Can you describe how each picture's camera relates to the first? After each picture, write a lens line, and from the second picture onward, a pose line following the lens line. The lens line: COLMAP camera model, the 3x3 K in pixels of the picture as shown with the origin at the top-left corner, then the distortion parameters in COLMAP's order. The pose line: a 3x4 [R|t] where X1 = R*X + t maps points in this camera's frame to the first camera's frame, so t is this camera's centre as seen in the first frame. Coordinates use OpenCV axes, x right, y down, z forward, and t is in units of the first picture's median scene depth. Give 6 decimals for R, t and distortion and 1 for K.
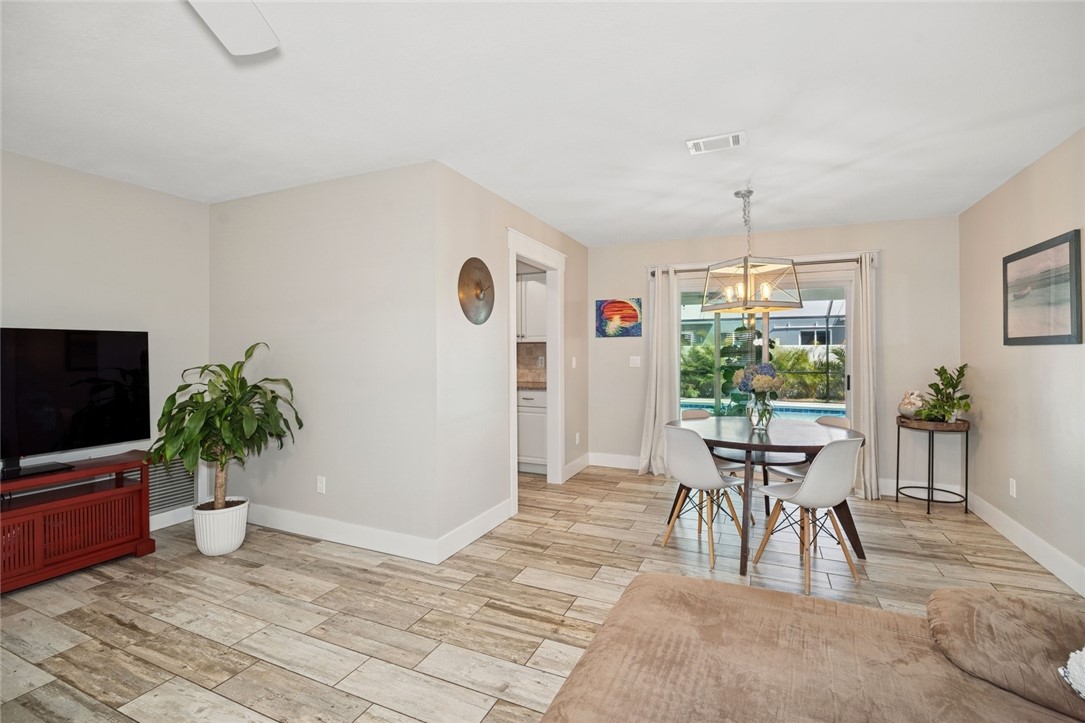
lens RADIAL K [[482.0, 0, 542.6], [0, 482.0, 355.5], [0, 0, 1]] dist [-0.010351, -0.000524]
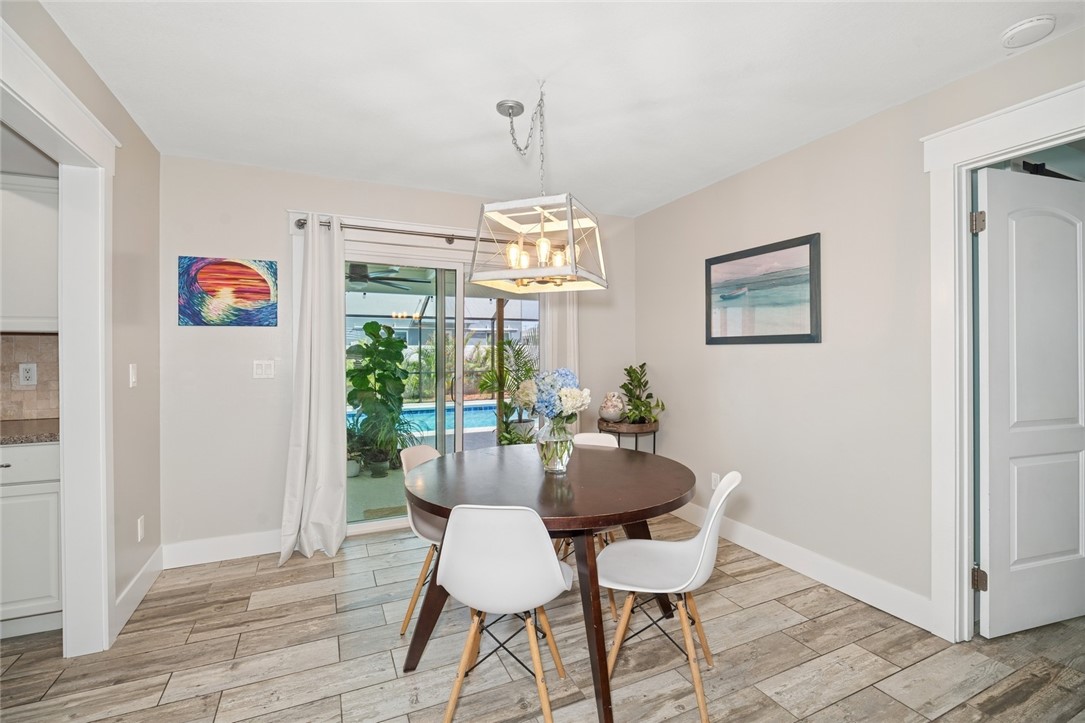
lens RADIAL K [[488.7, 0, 551.8], [0, 488.7, 350.1], [0, 0, 1]] dist [-0.012095, -0.000157]
pose [[0.648512, 0.001985, 0.761202, -0.042829], [0.008604, 0.999914, -0.009939, -0.001751], [-0.761156, 0.012995, 0.648438, 0.484632]]
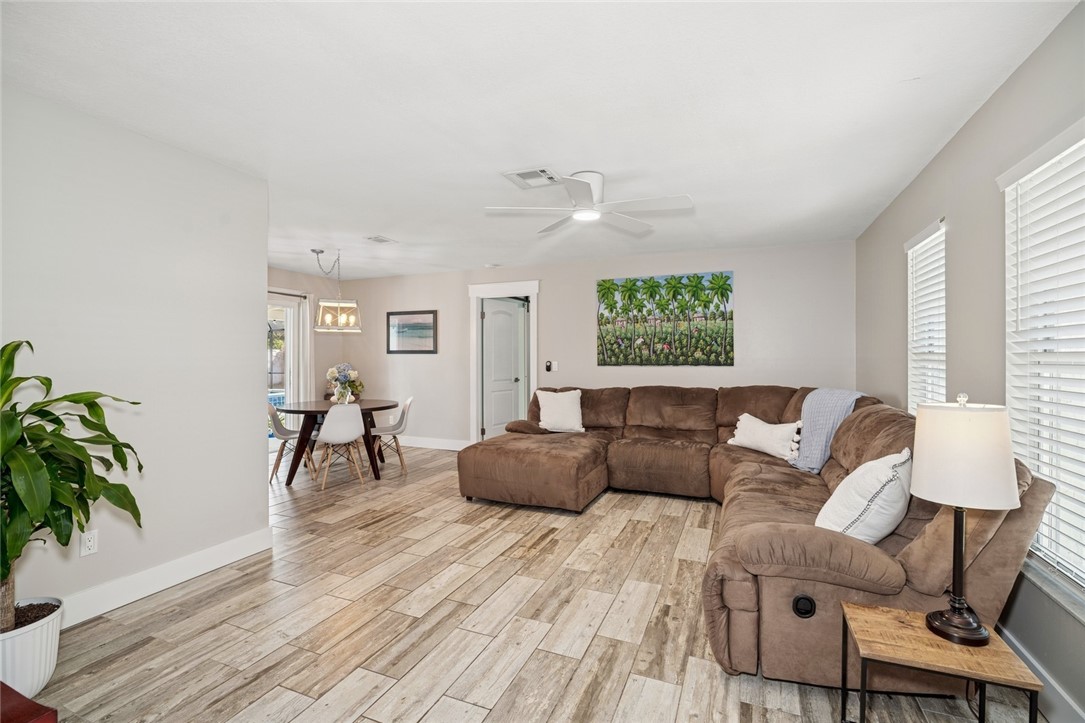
lens RADIAL K [[482.0, 0, 542.6], [0, 482.0, 355.5], [0, 0, 1]] dist [-0.010351, -0.000524]
pose [[-0.014546, 0.006275, 0.999875, -0.994688], [0.007791, 0.999951, -0.006162, 0.004078], [-0.999864, 0.007700, -0.014595, 0.290294]]
